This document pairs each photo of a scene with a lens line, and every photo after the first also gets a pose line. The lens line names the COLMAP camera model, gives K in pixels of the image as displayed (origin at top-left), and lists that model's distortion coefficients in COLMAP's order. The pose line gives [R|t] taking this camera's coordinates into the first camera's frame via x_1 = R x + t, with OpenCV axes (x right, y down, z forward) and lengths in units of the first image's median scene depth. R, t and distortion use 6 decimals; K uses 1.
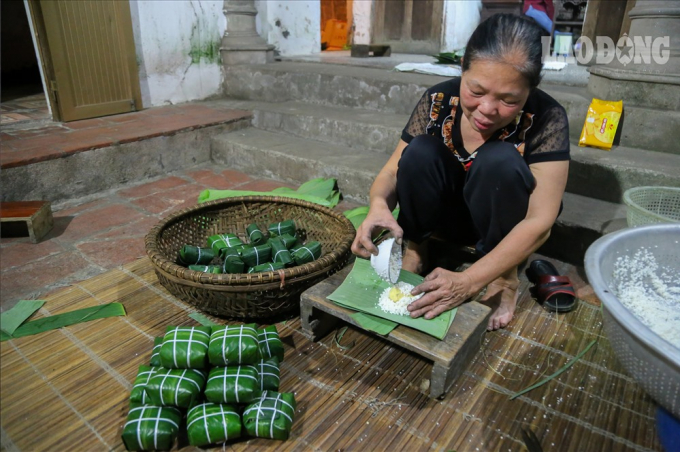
lens RADIAL K [[454.0, 0, 319.9], [0, 454.0, 226.9], [0, 0, 1]] dist [-0.075515, -0.000854]
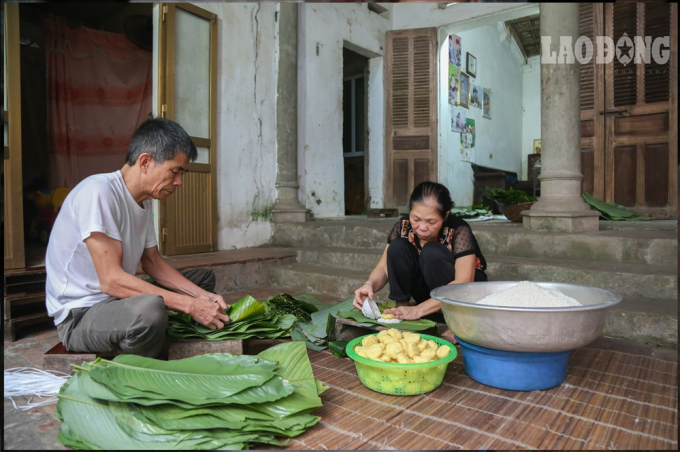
lens RADIAL K [[487.1, 0, 342.5], [0, 487.1, 224.1], [0, 0, 1]] dist [-0.063414, 0.002112]
pose [[0.999897, -0.014230, -0.001864, -0.002914], [0.012540, 0.929442, -0.368755, 0.205870], [0.006980, 0.368694, 0.929525, -0.402826]]
